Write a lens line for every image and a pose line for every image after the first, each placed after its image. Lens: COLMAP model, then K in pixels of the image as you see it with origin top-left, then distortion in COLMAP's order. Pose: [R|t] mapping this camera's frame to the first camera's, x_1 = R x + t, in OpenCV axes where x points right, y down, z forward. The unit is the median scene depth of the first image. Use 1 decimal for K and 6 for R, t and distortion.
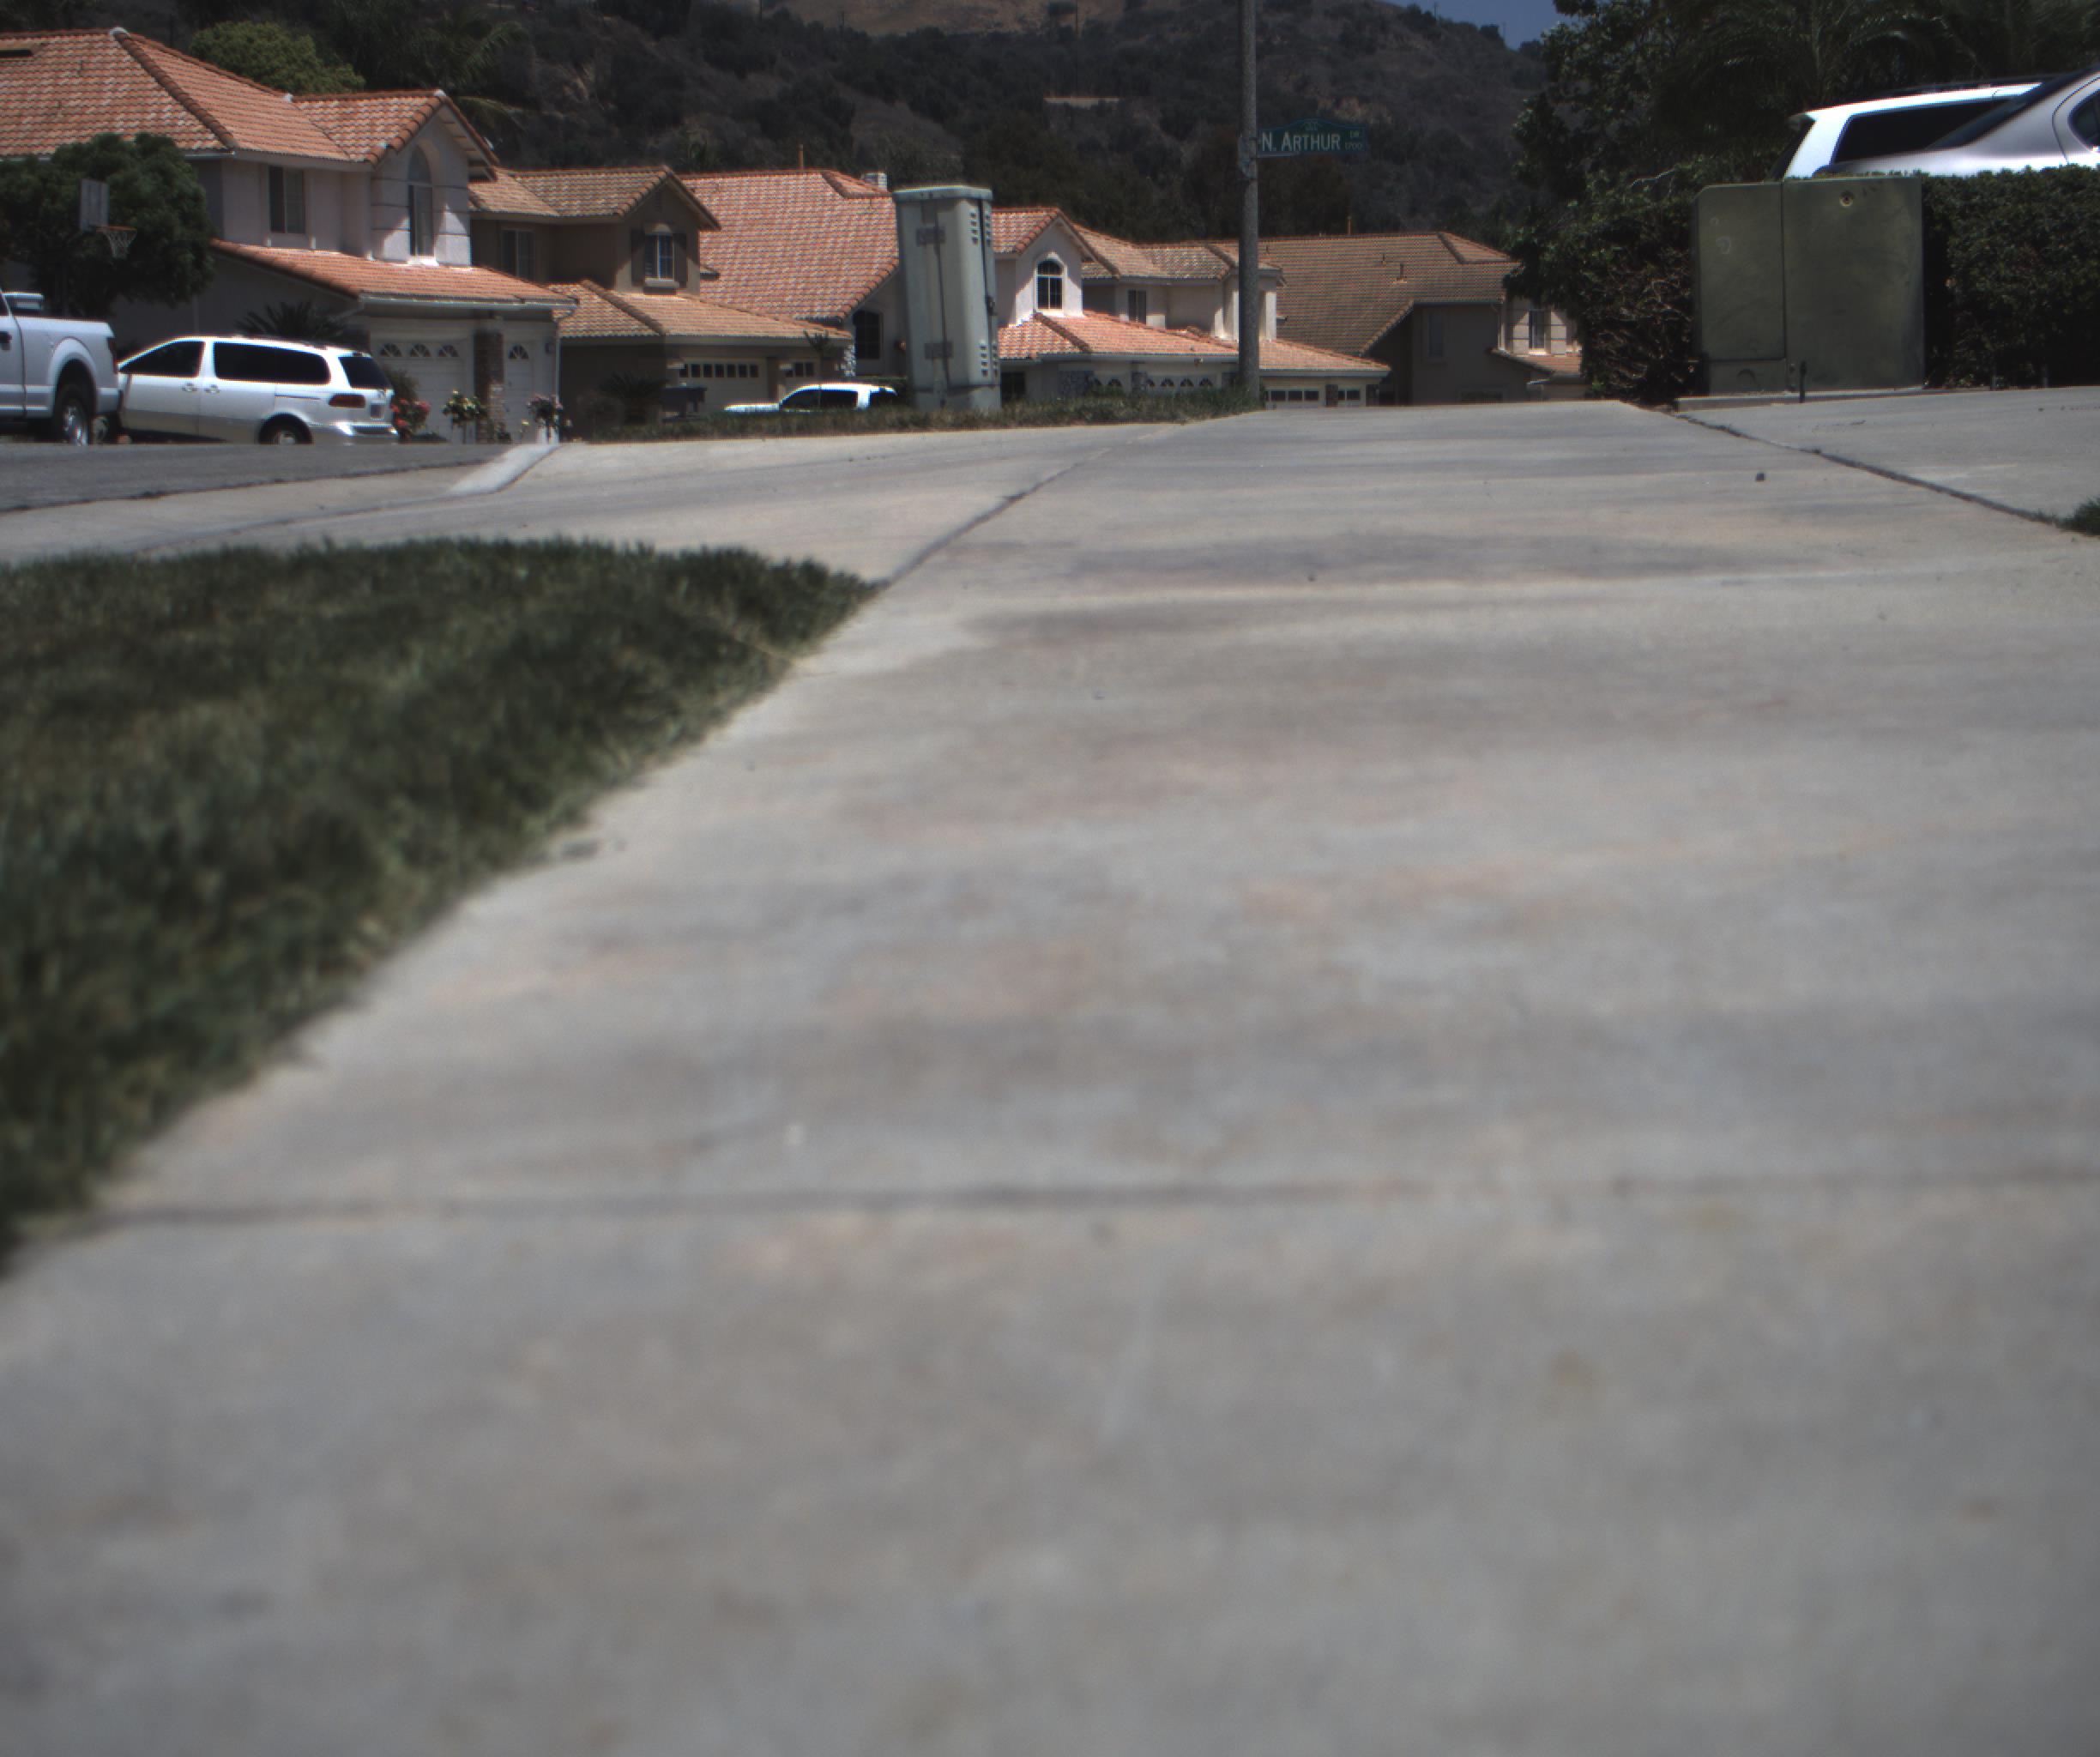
lens RADIAL K [[3917.5, 0, 1027.2], [0, 3917.5, 843.3], [0, 0, 1]] dist [-0.173430, 0.902732]
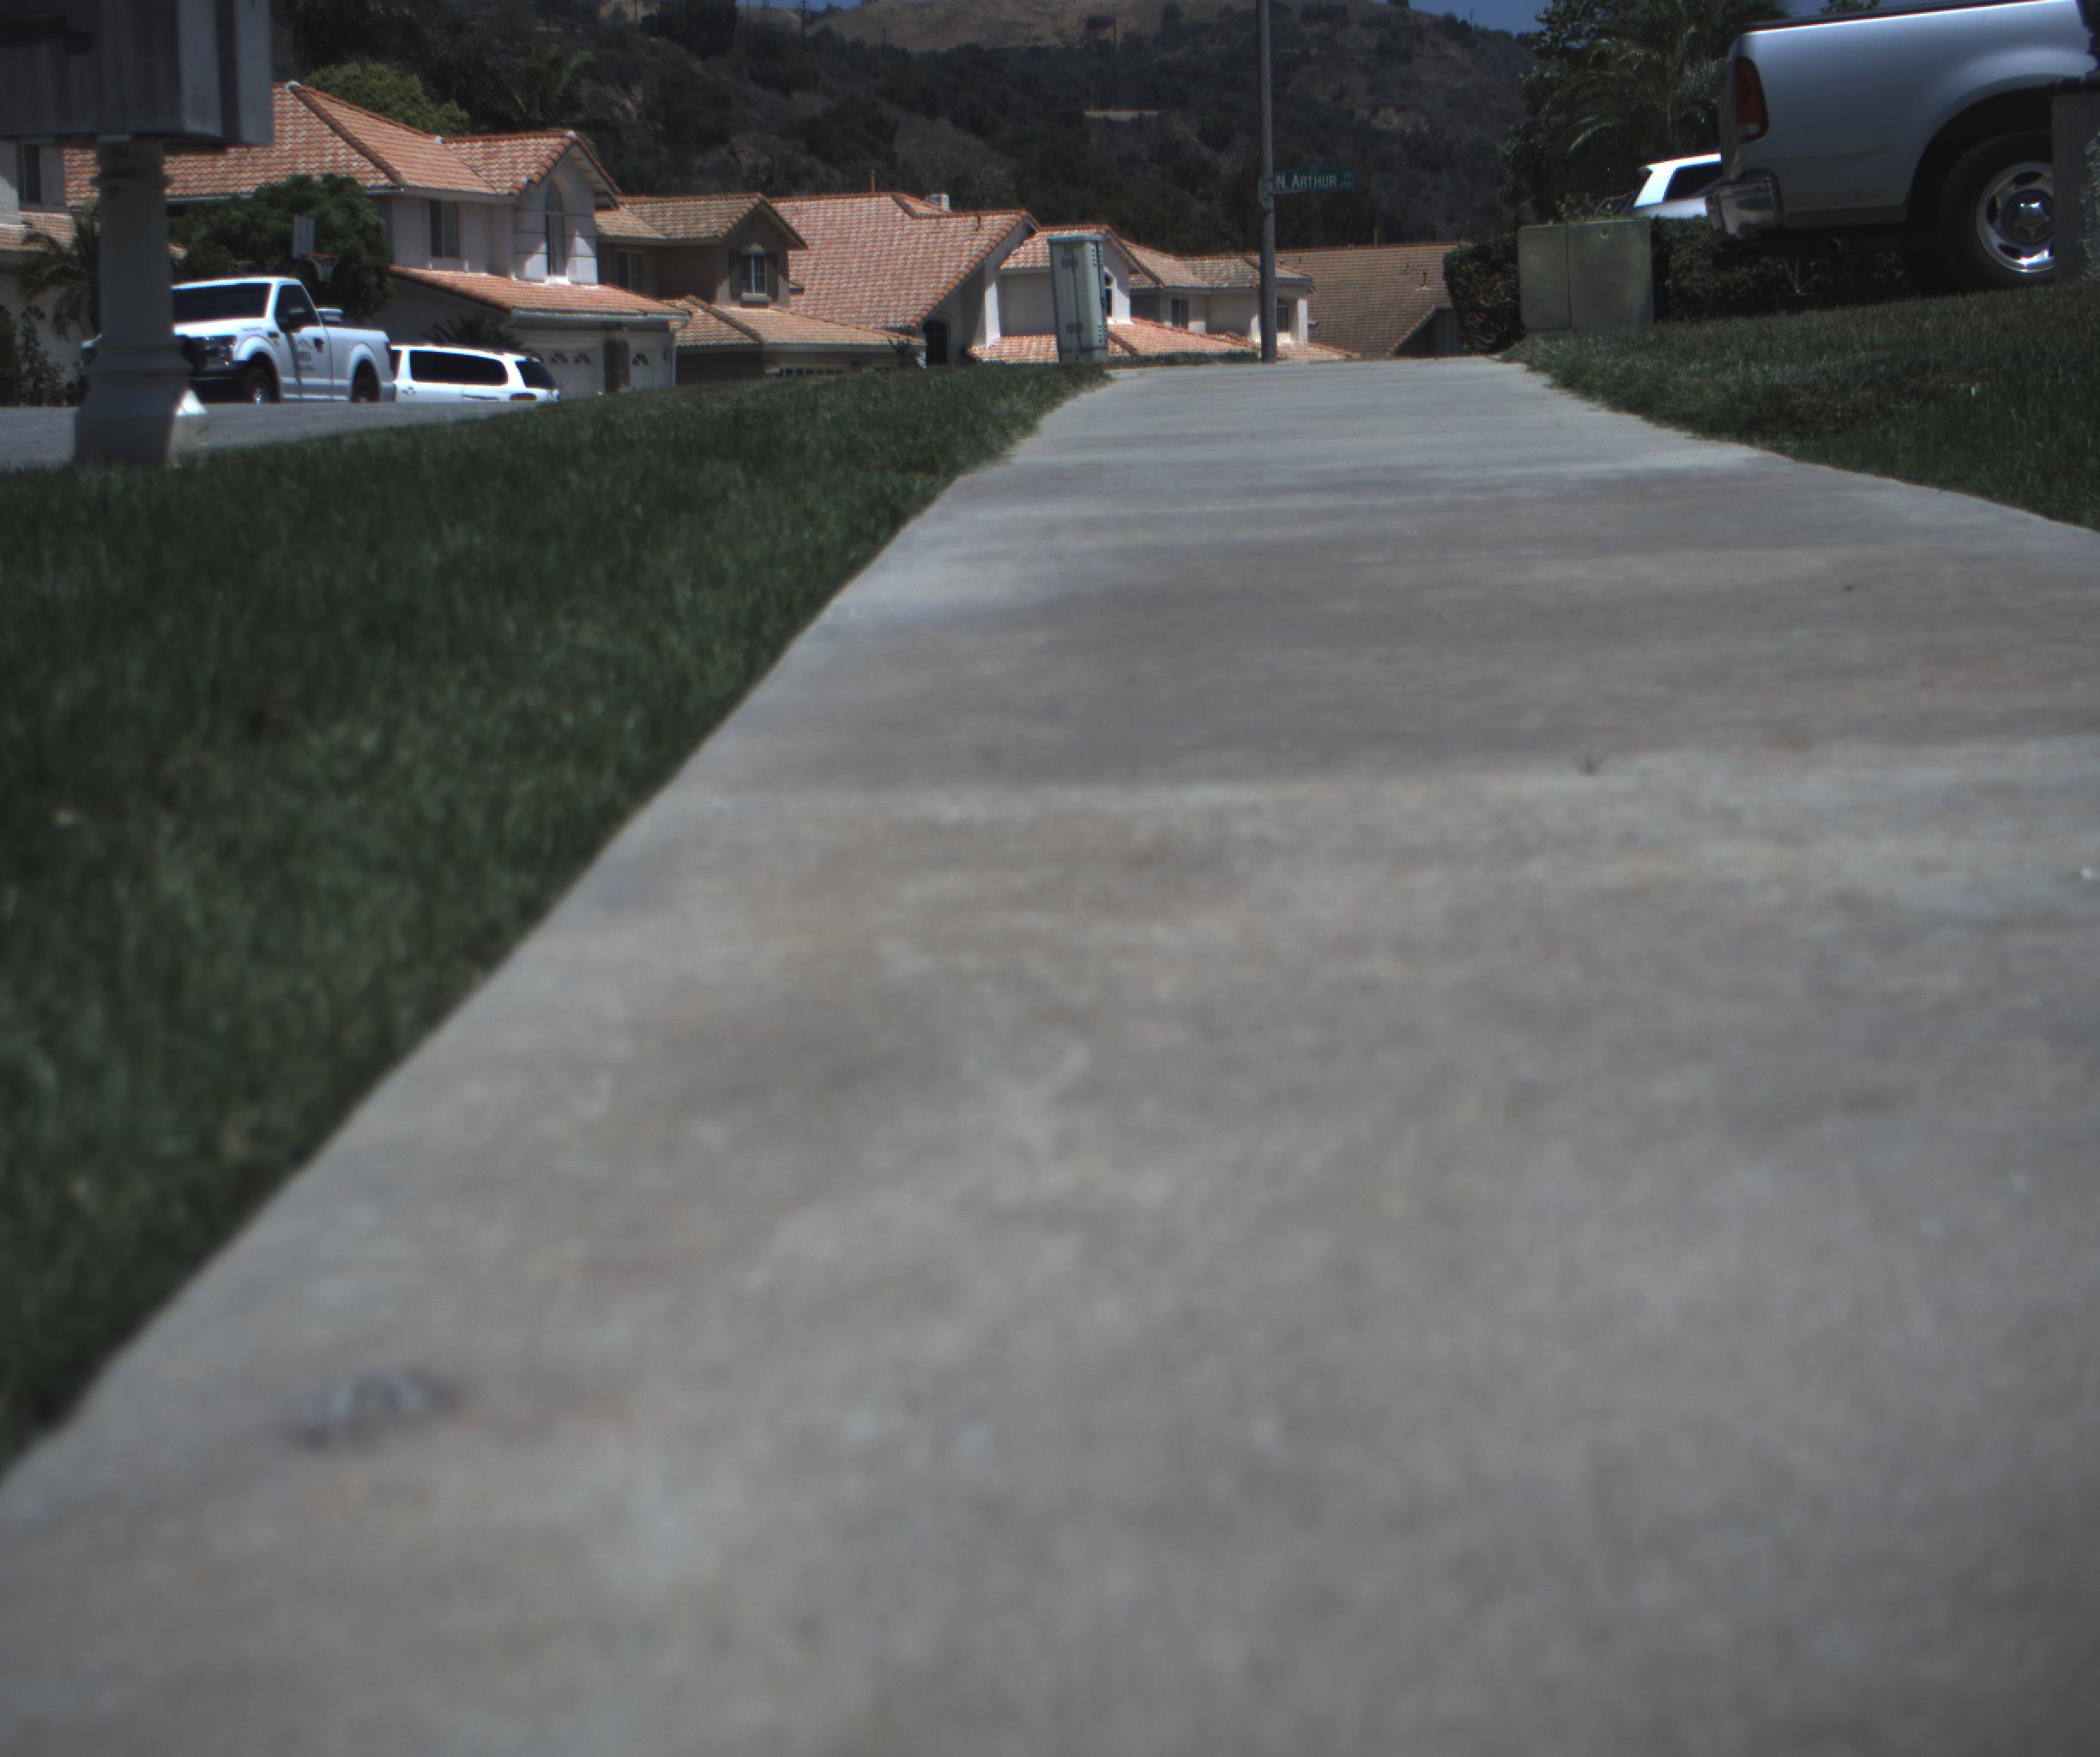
lens RADIAL K [[3917.5, 0, 1027.2], [0, 3917.5, 843.3], [0, 0, 1]] dist [-0.173430, 0.902732]
pose [[0.999870, -0.010902, -0.011913, -0.004863], [0.010866, 0.999936, -0.003116, 0.020921], [0.011946, 0.002986, 0.999924, -0.142649]]
